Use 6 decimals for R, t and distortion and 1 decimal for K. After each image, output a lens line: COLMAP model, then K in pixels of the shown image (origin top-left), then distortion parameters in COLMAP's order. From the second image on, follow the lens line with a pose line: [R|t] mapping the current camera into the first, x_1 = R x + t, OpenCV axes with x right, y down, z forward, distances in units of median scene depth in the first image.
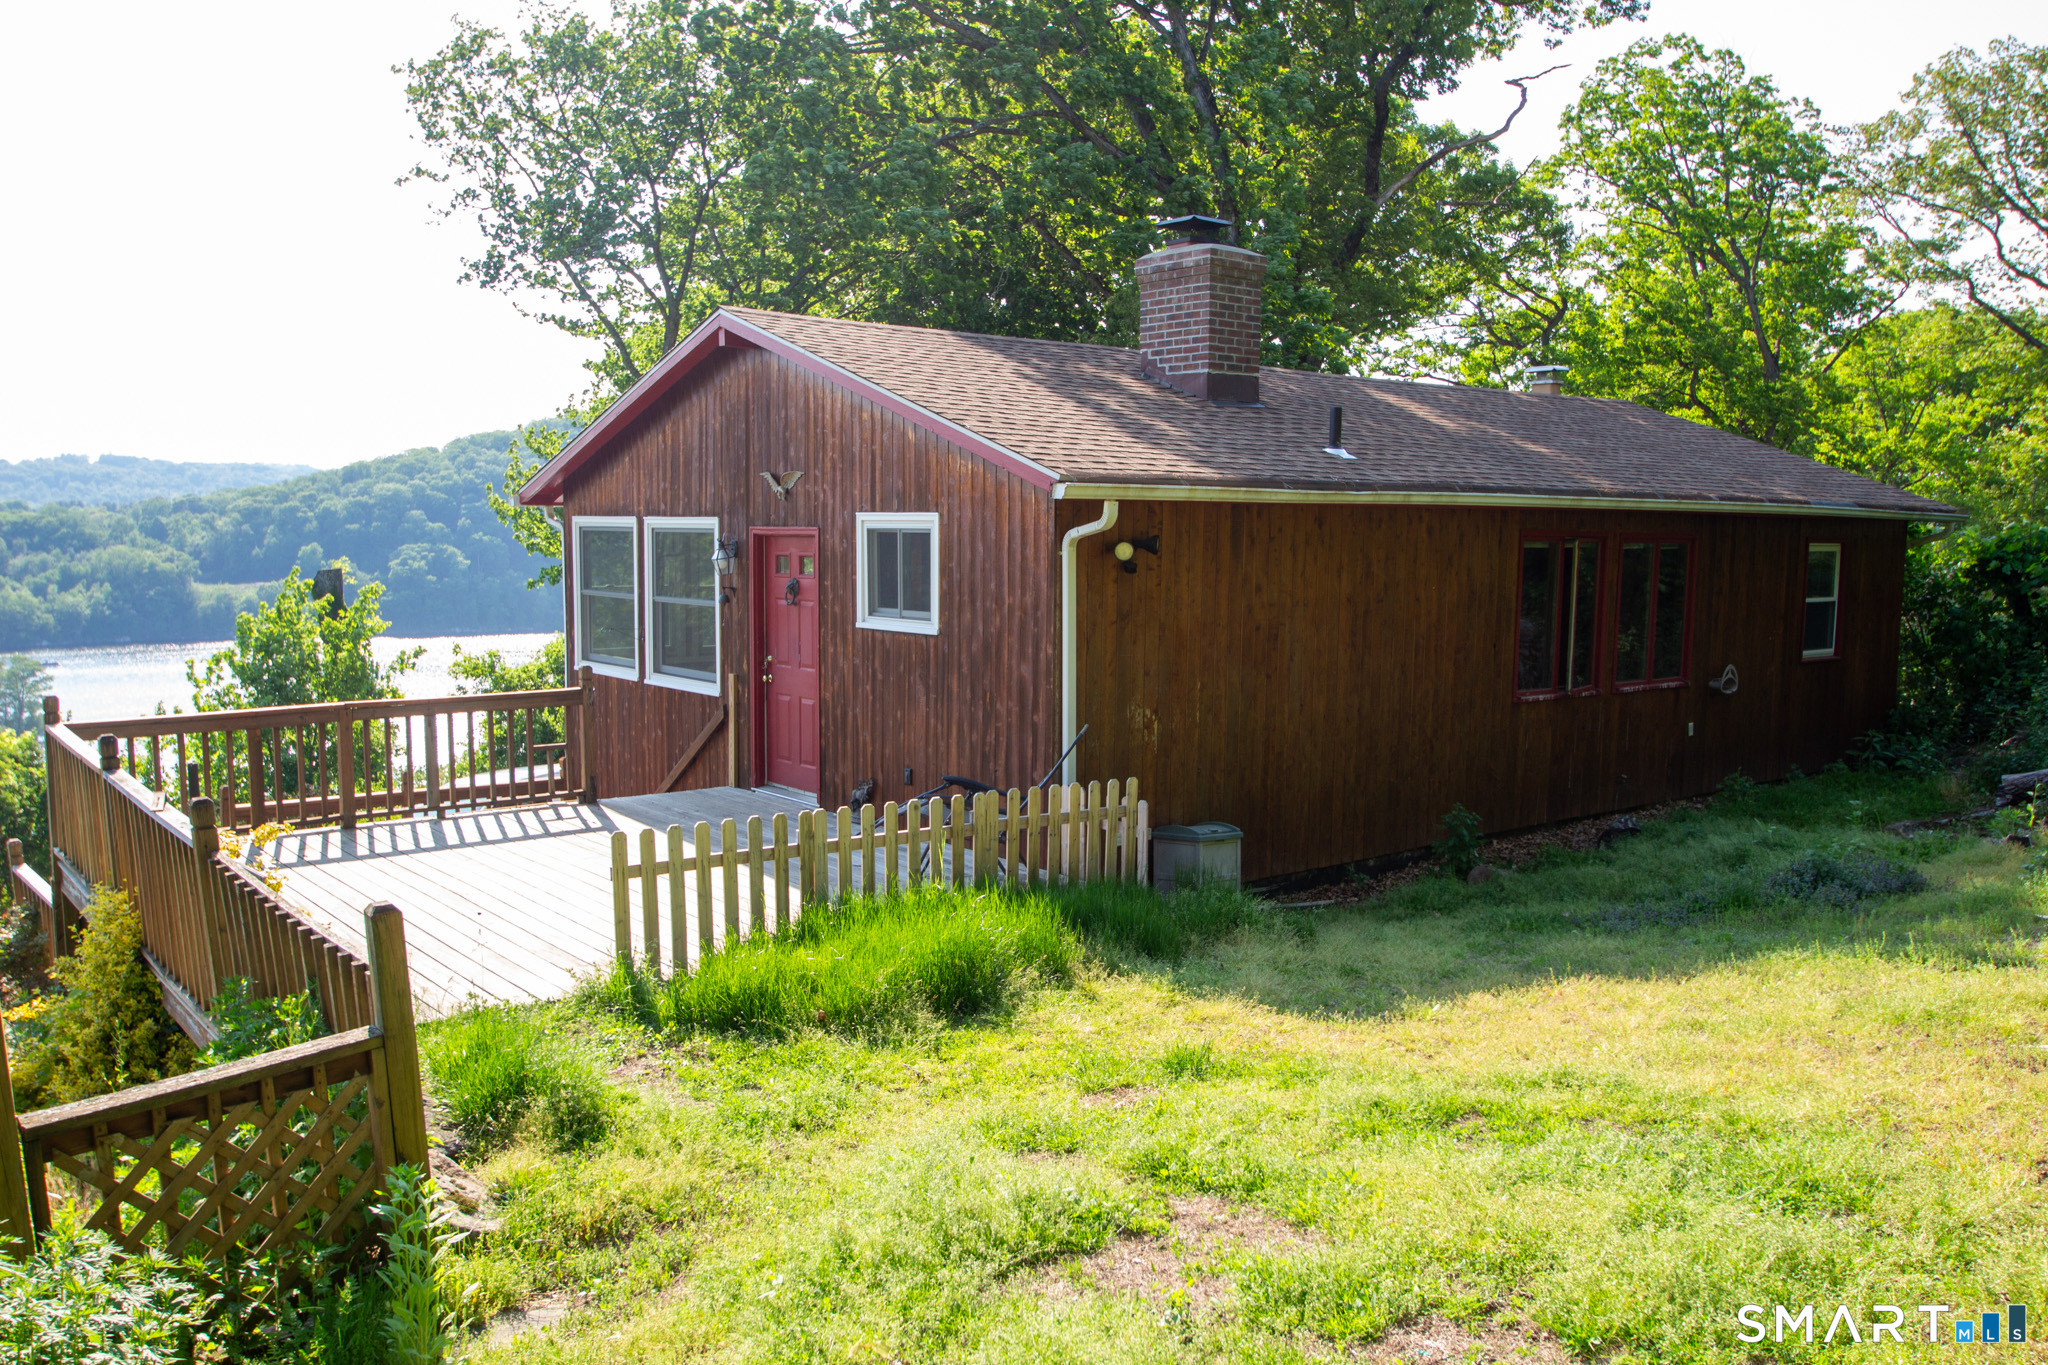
lens RADIAL K [[1630.8, 0, 1014.2], [0, 1630.8, 686.2], [0, 0, 1]] dist [-0.073271, 0.045581]
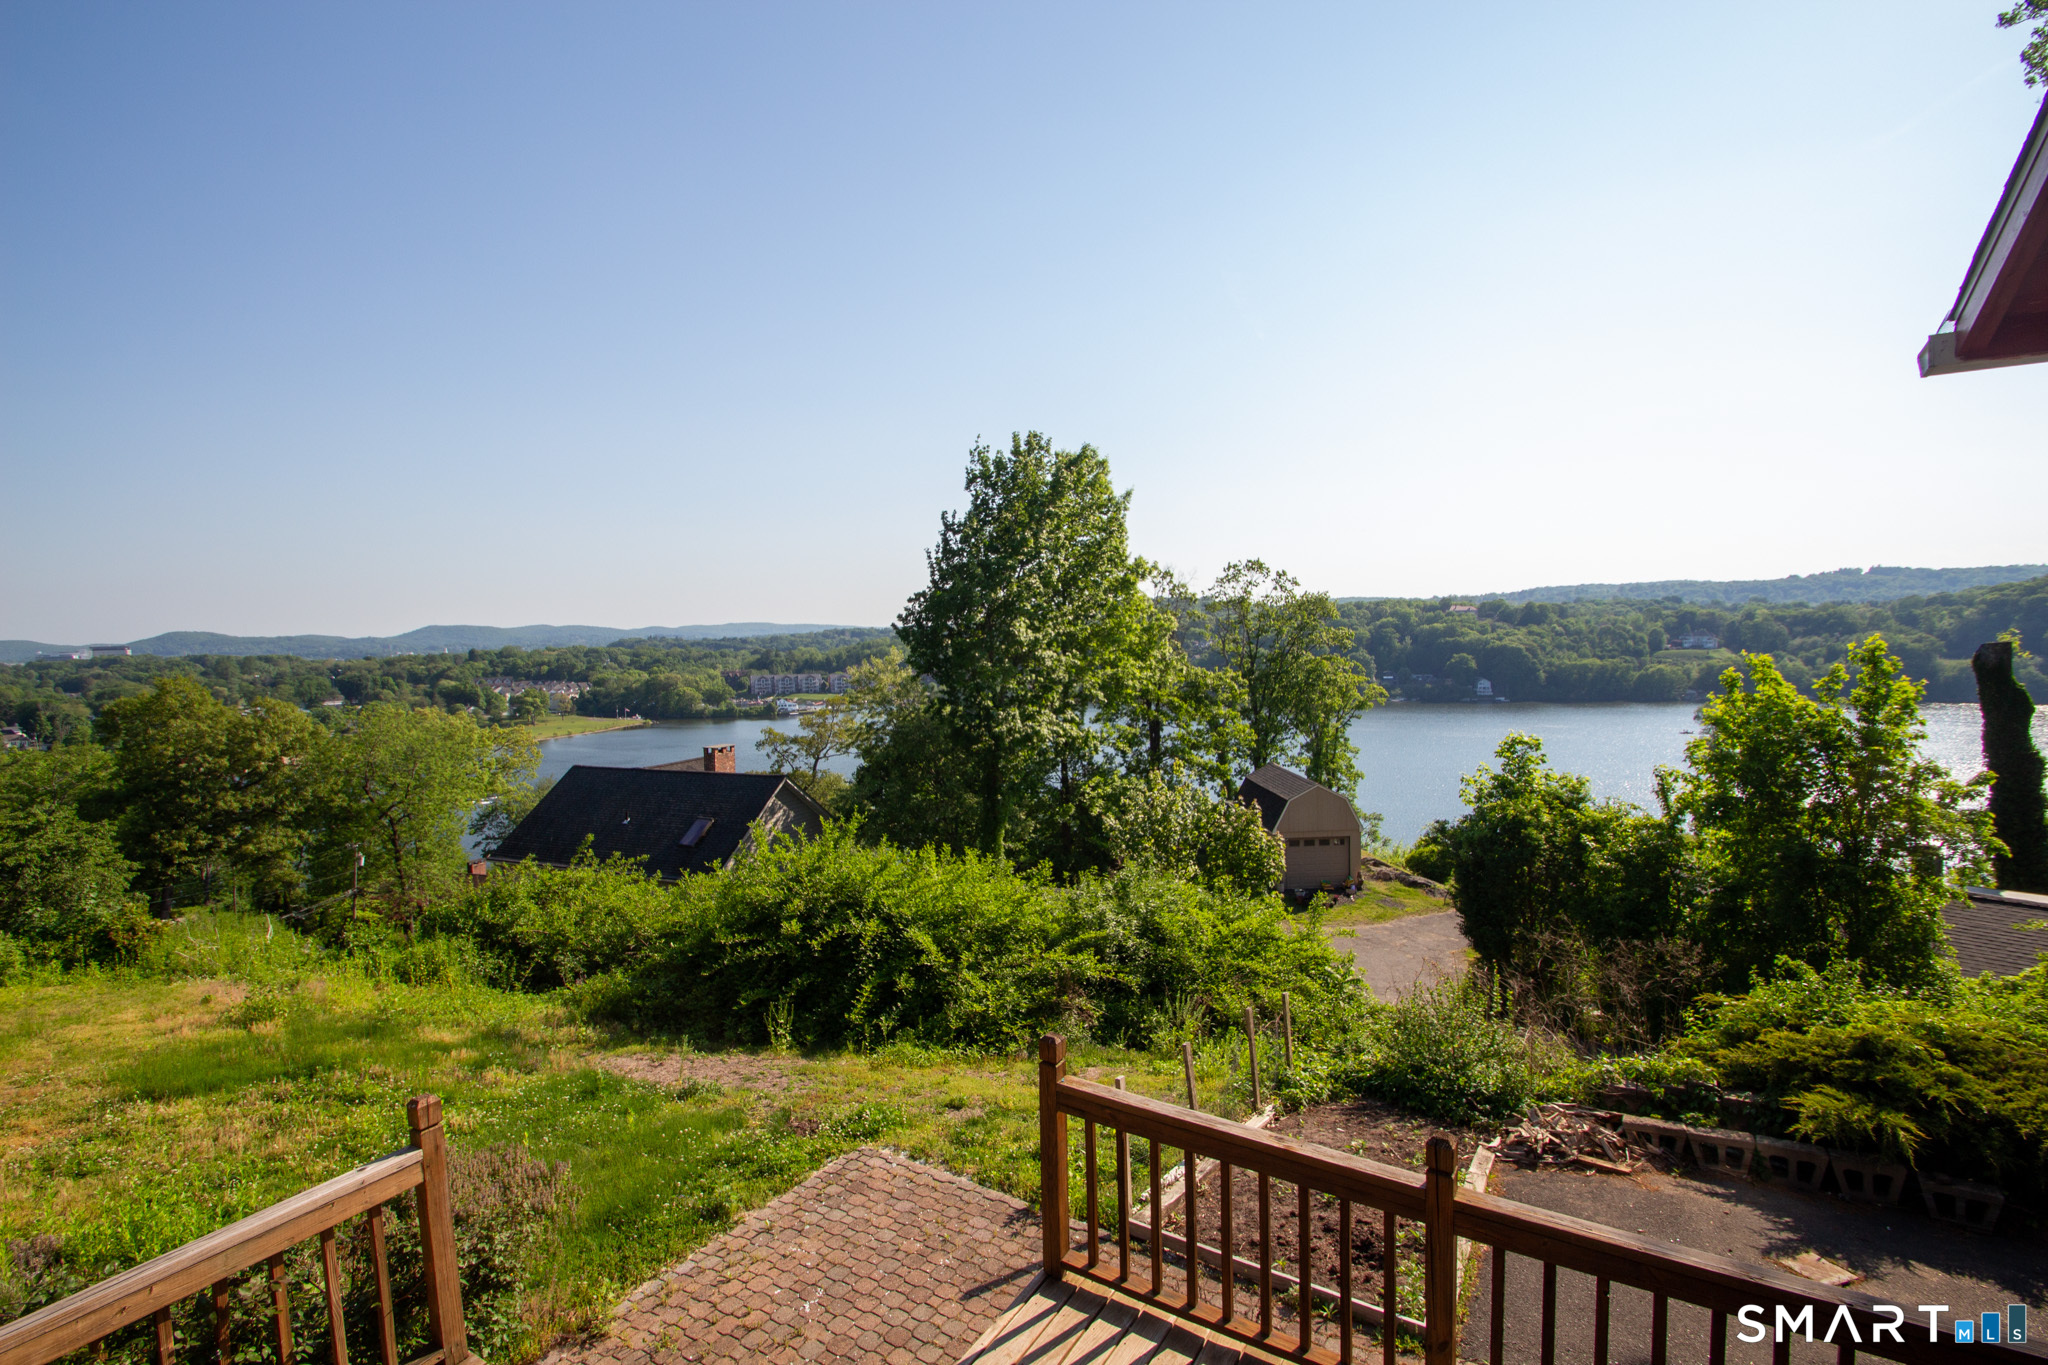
lens RADIAL K [[951.6, 0, 1016.5], [0, 951.6, 689.5], [0, 0, 1]] dist [0.006784, -0.015467]
pose [[0.314953, 0.042476, -0.948156, -0.103884], [-0.069880, 0.997324, 0.021467, -0.022724], [0.946531, 0.059496, 0.317079, 0.381767]]
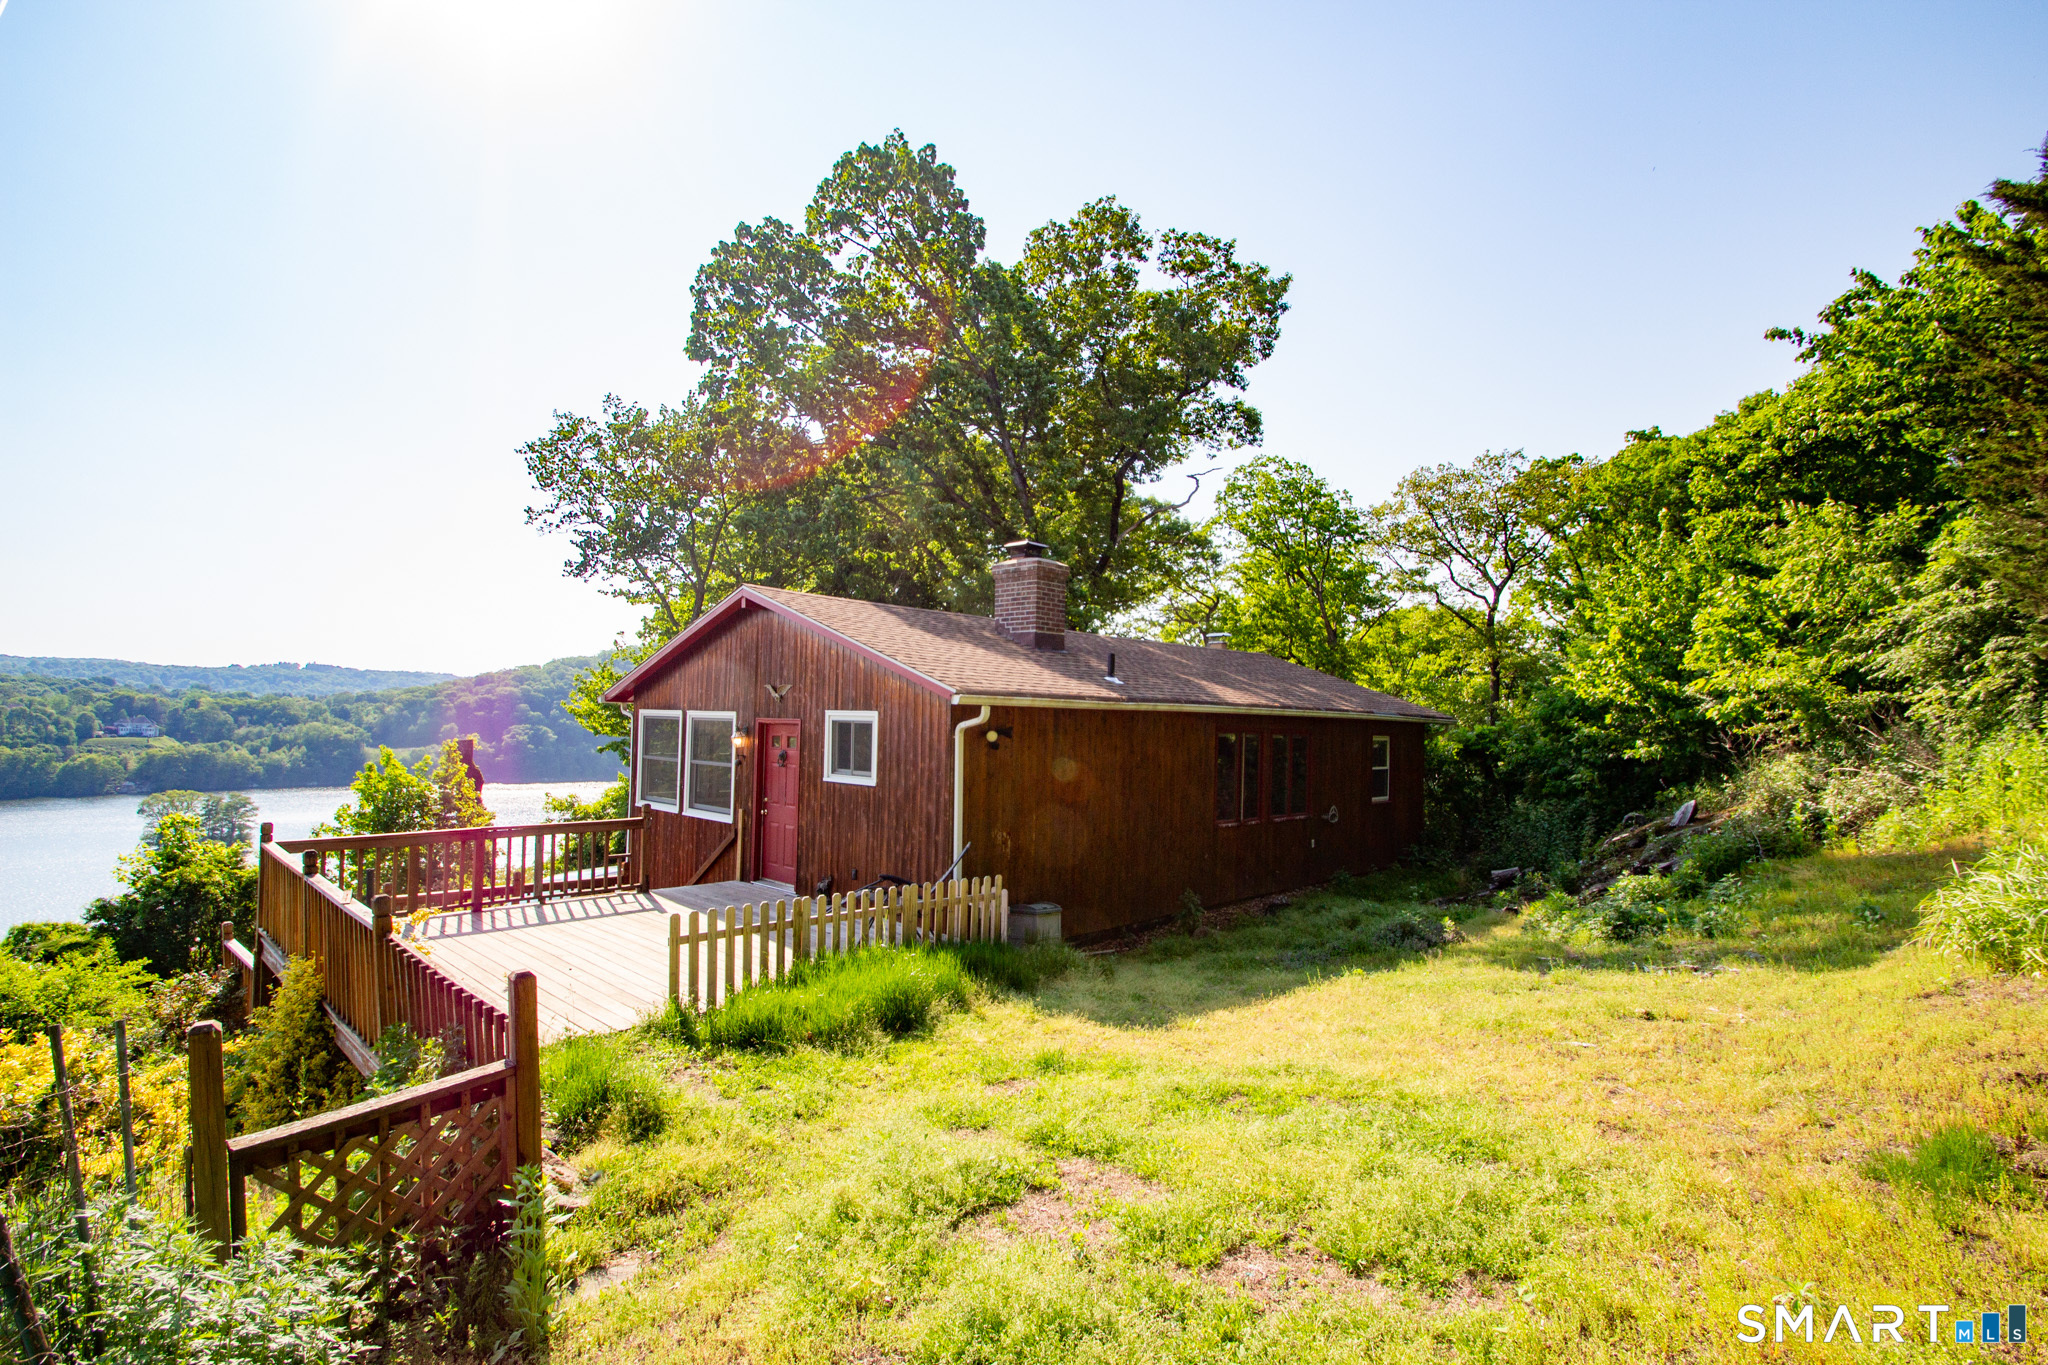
lens RADIAL K [[953.0, 0, 1017.7], [0, 953.0, 689.7], [0, 0, 1]] dist [0.012107, -0.019341]
pose [[0.991850, 0.019663, 0.125888, -0.037148], [-0.002997, 0.991347, -0.131230, -0.002653], [-0.127379, 0.129783, 0.983326, 0.040019]]
